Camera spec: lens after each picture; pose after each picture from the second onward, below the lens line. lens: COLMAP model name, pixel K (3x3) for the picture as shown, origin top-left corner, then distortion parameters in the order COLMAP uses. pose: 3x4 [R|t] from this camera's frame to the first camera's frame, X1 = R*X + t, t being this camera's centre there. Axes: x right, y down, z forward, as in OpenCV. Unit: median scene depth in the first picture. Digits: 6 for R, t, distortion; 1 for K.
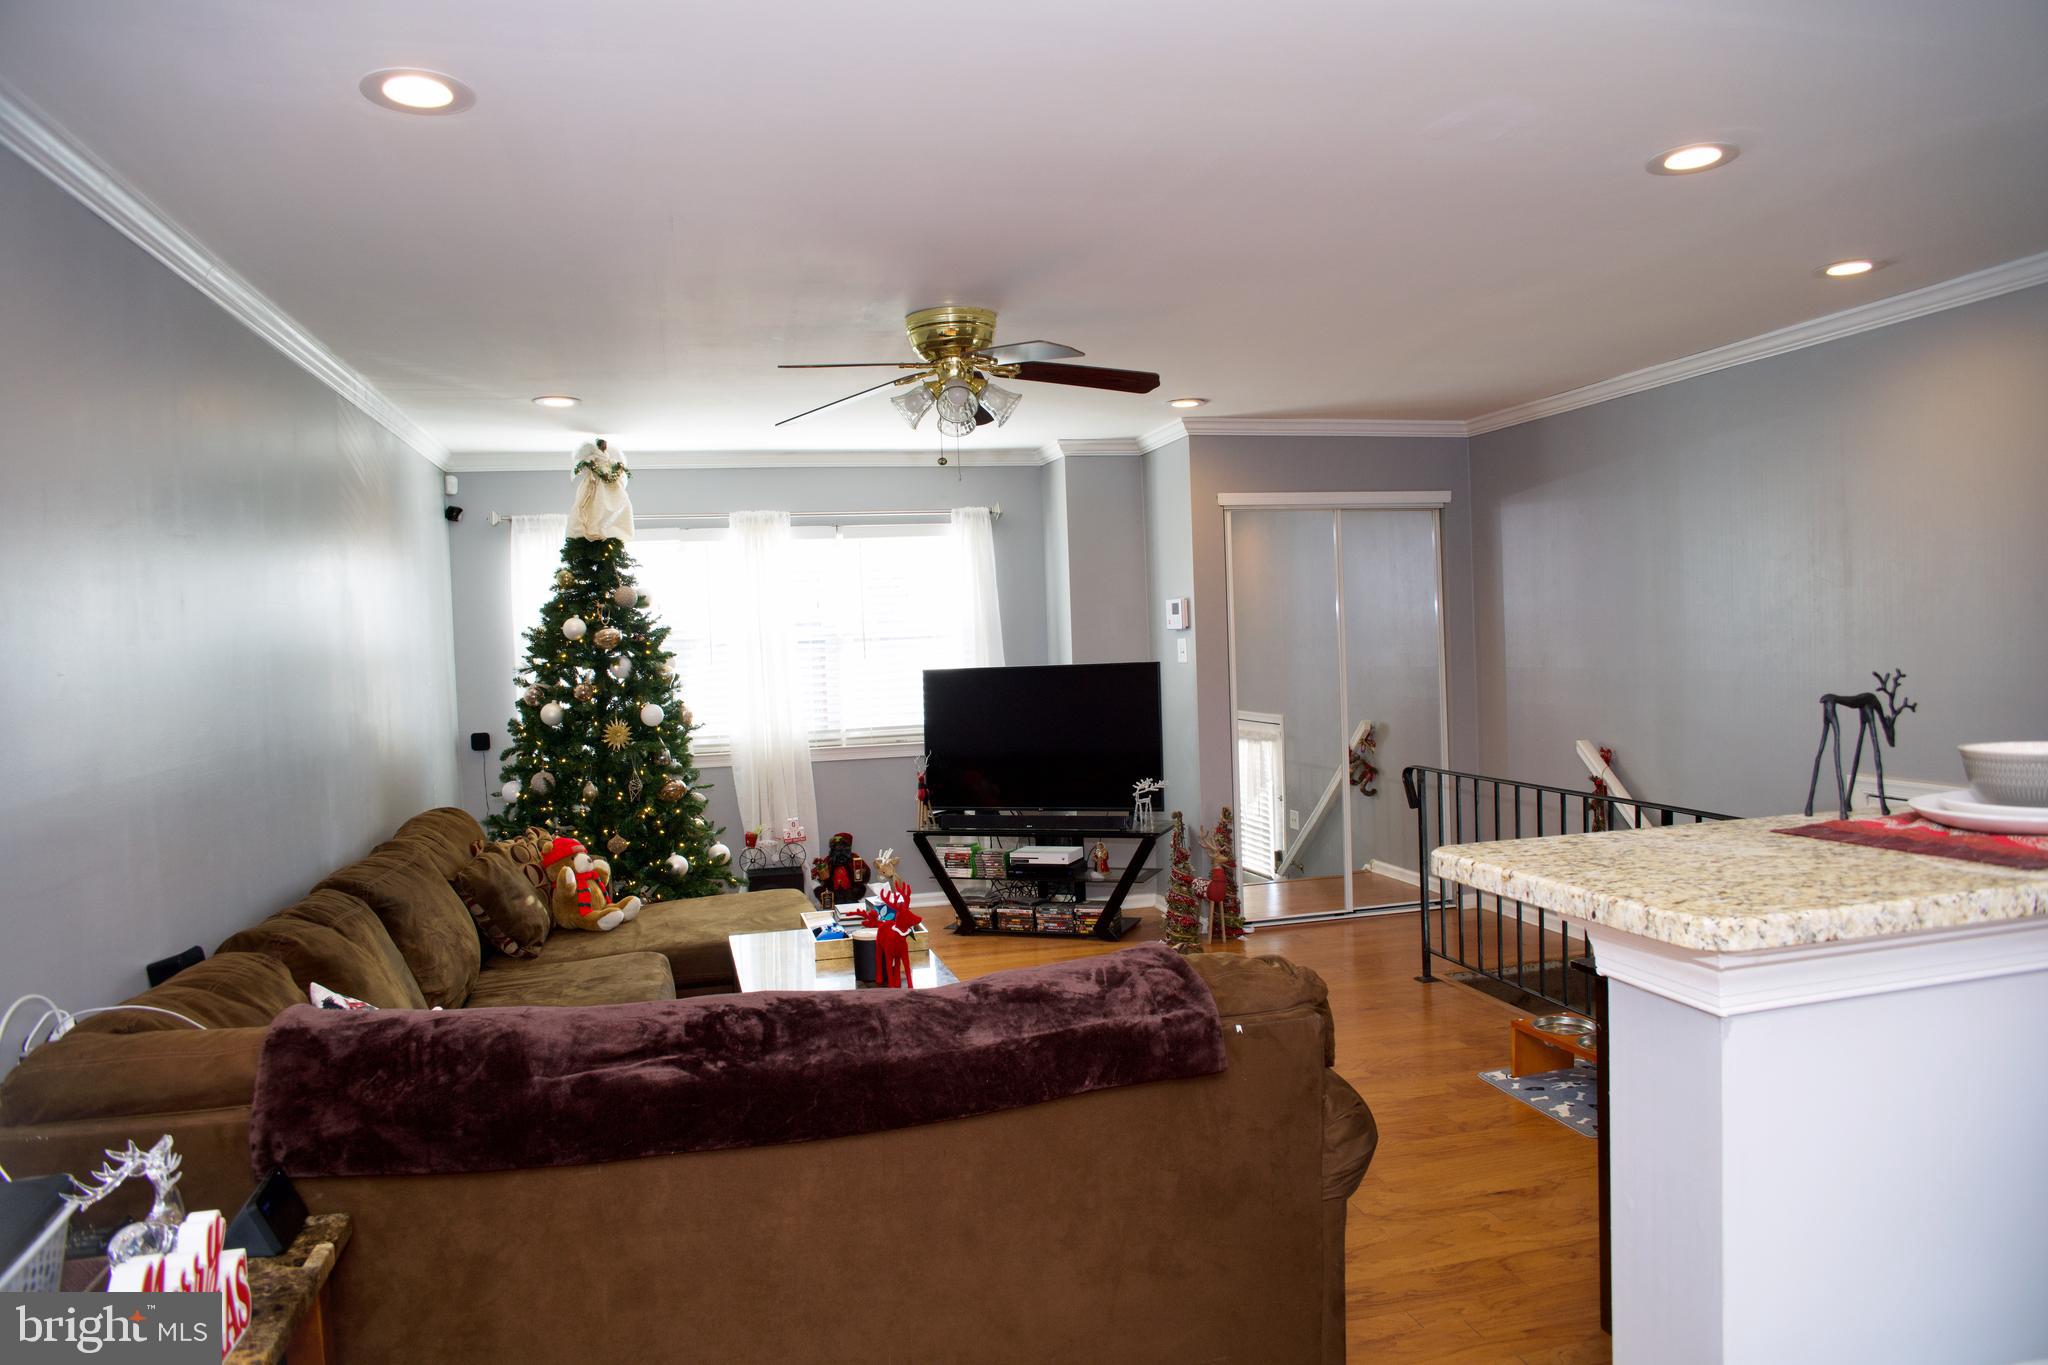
lens RADIAL K [[1350.3, 0, 1024.0], [0, 1350.3, 682.5], [0, 0, 1]] dist [-0.067139, 0.021952]
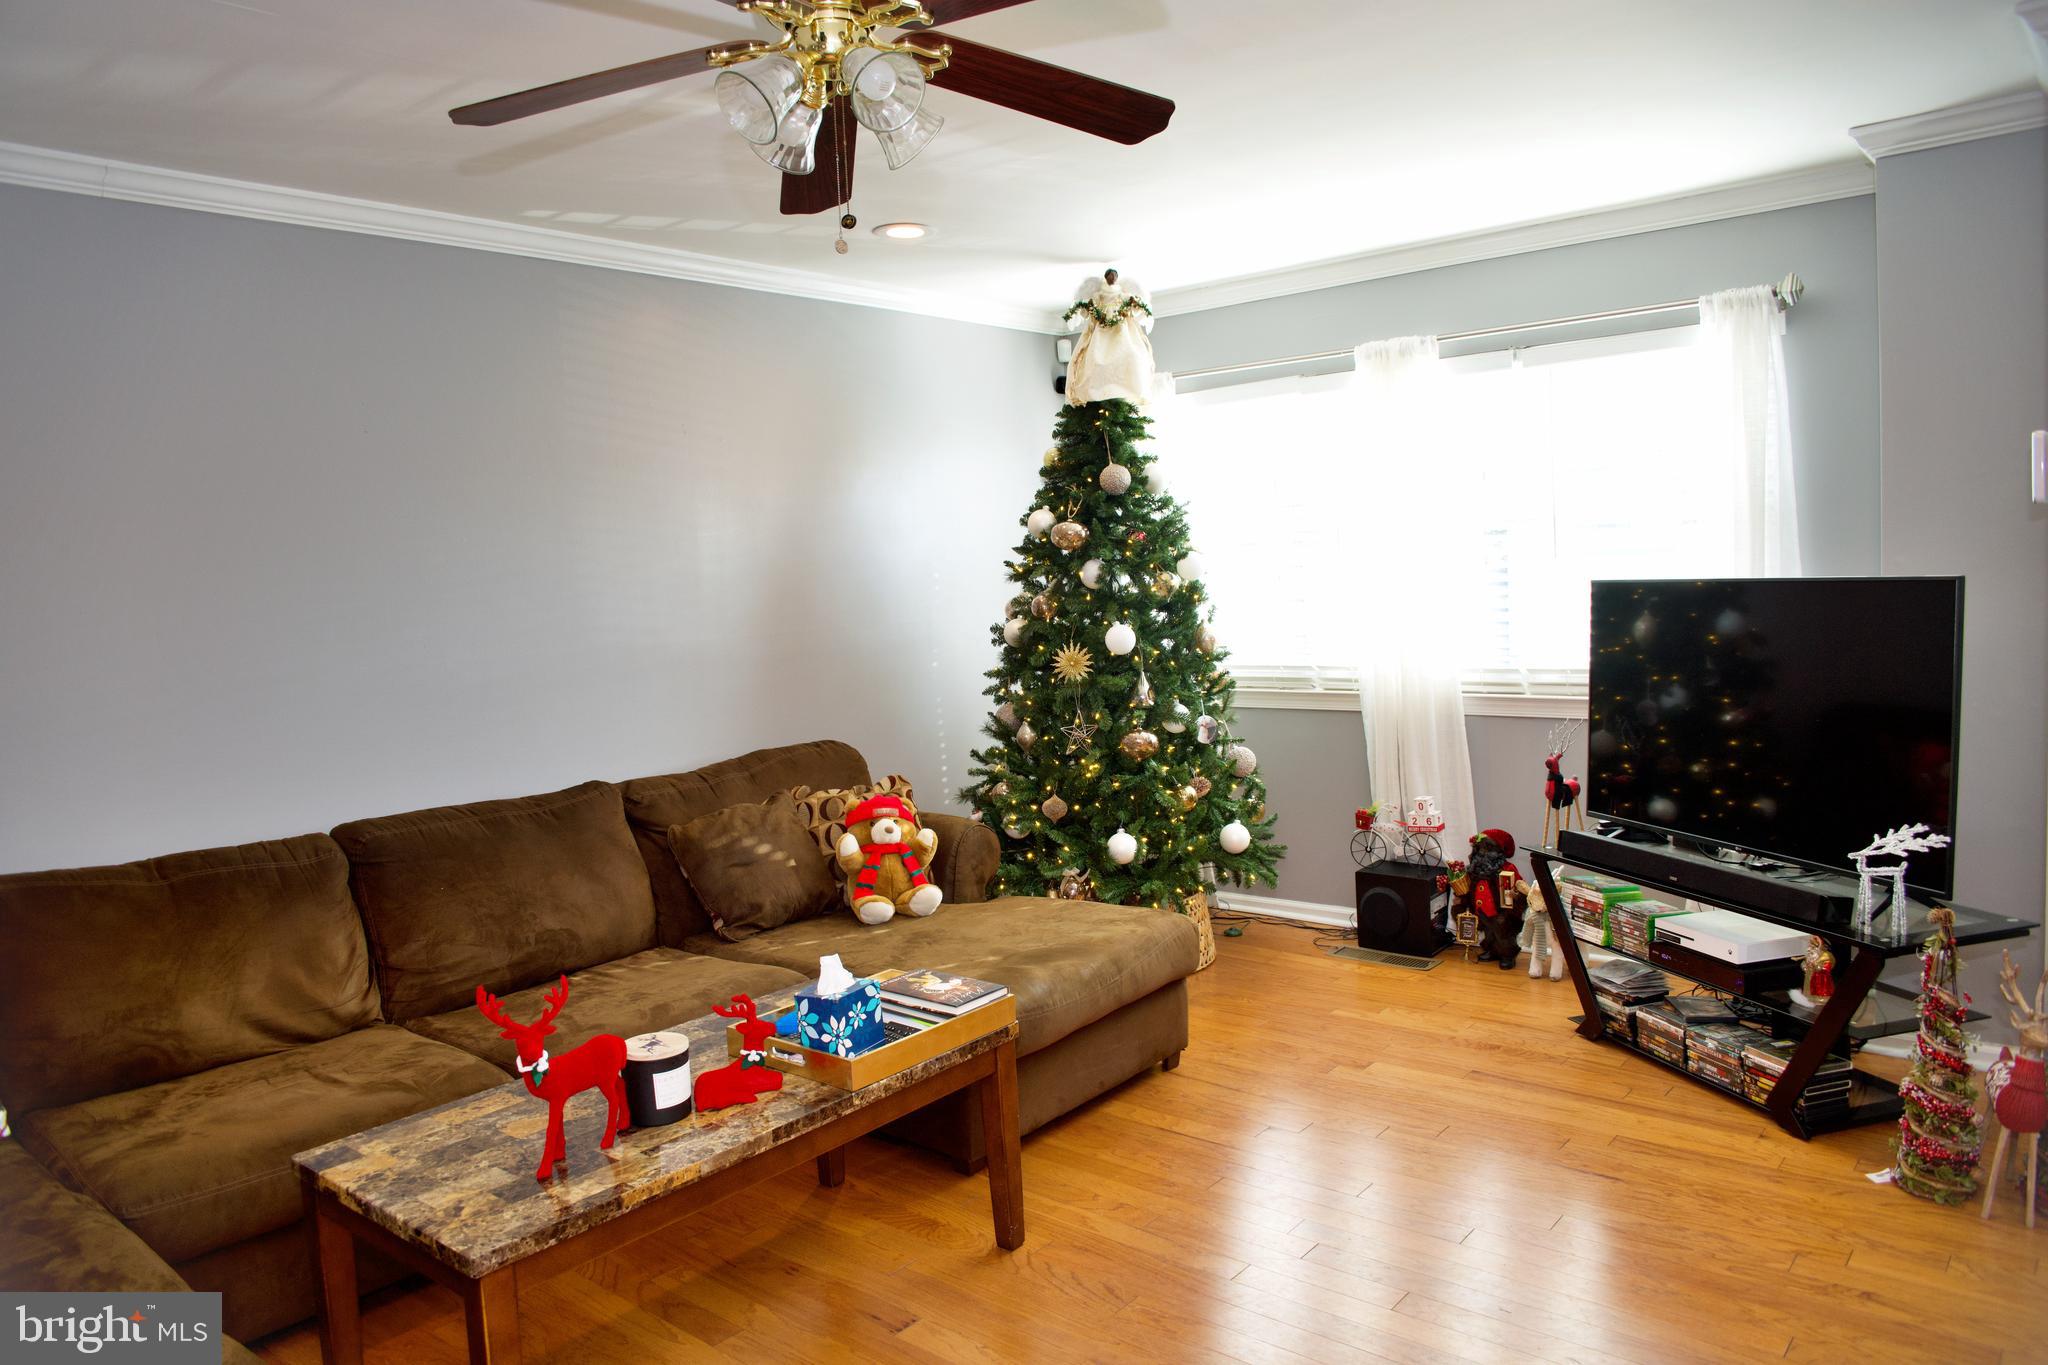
lens RADIAL K [[1390.9, 0, 1024.0], [0, 1390.9, 682.5], [0, 0, 1]] dist [-0.066323, 0.028232]
pose [[0.584166, 0.076833, -0.807989, 0.290490], [-0.003405, 0.995733, 0.092224, -0.021007], [0.811627, -0.051122, 0.581935, 0.478723]]
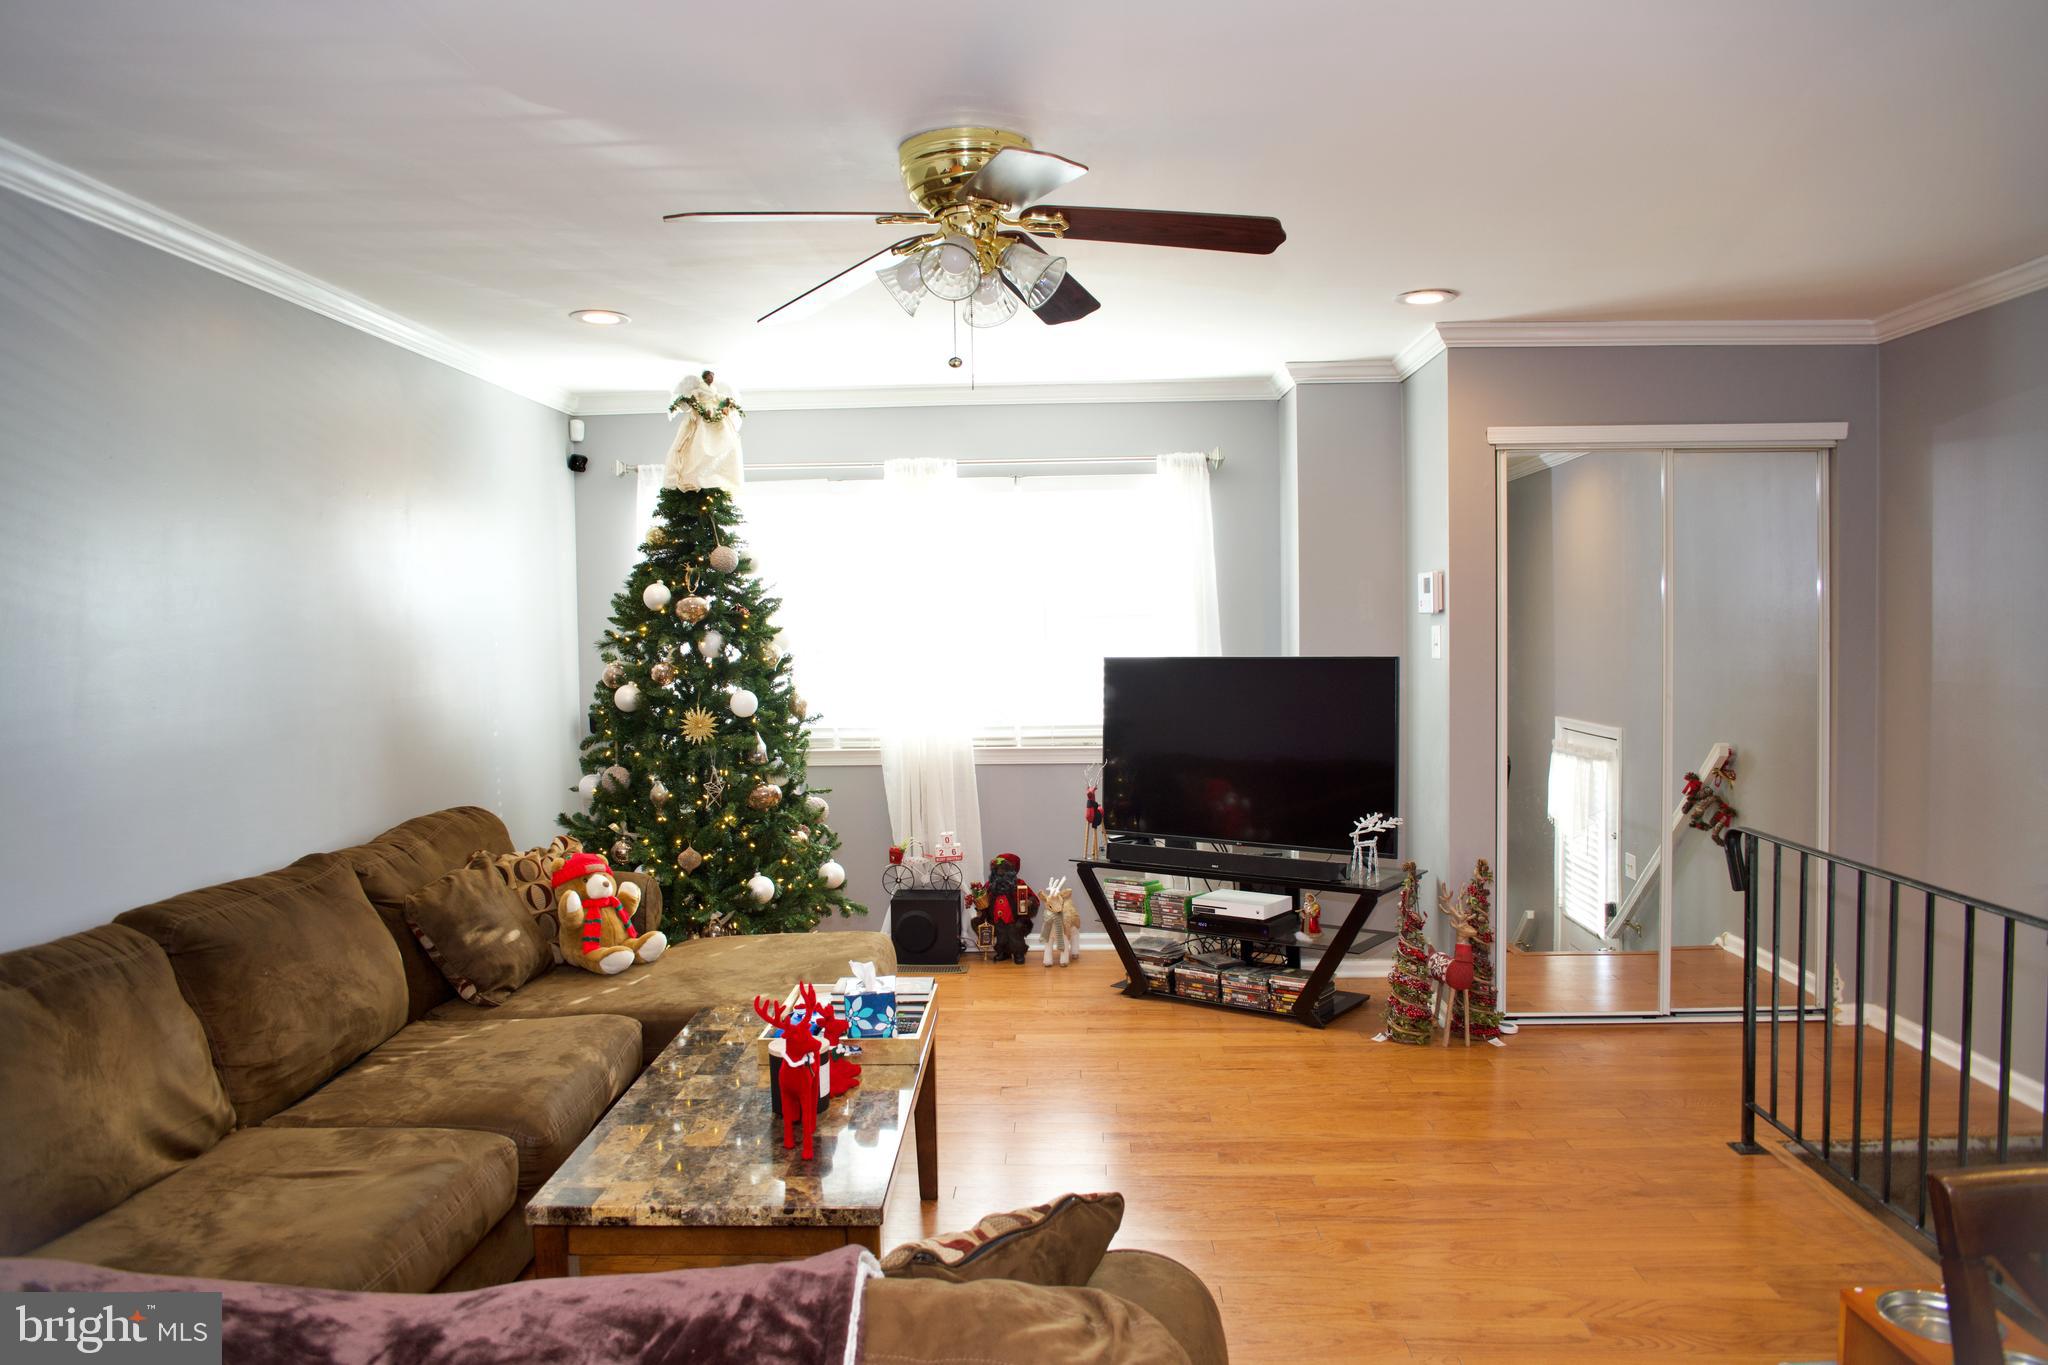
lens RADIAL K [[1390.9, 0, 1024.0], [0, 1390.9, 682.5], [0, 0, 1]] dist [-0.066323, 0.028232]
pose [[0.960123, 0.035431, -0.277325, 0.115307], [-0.030717, 0.999301, 0.021324, -0.011199], [0.277886, -0.011955, 0.960540, 0.216311]]
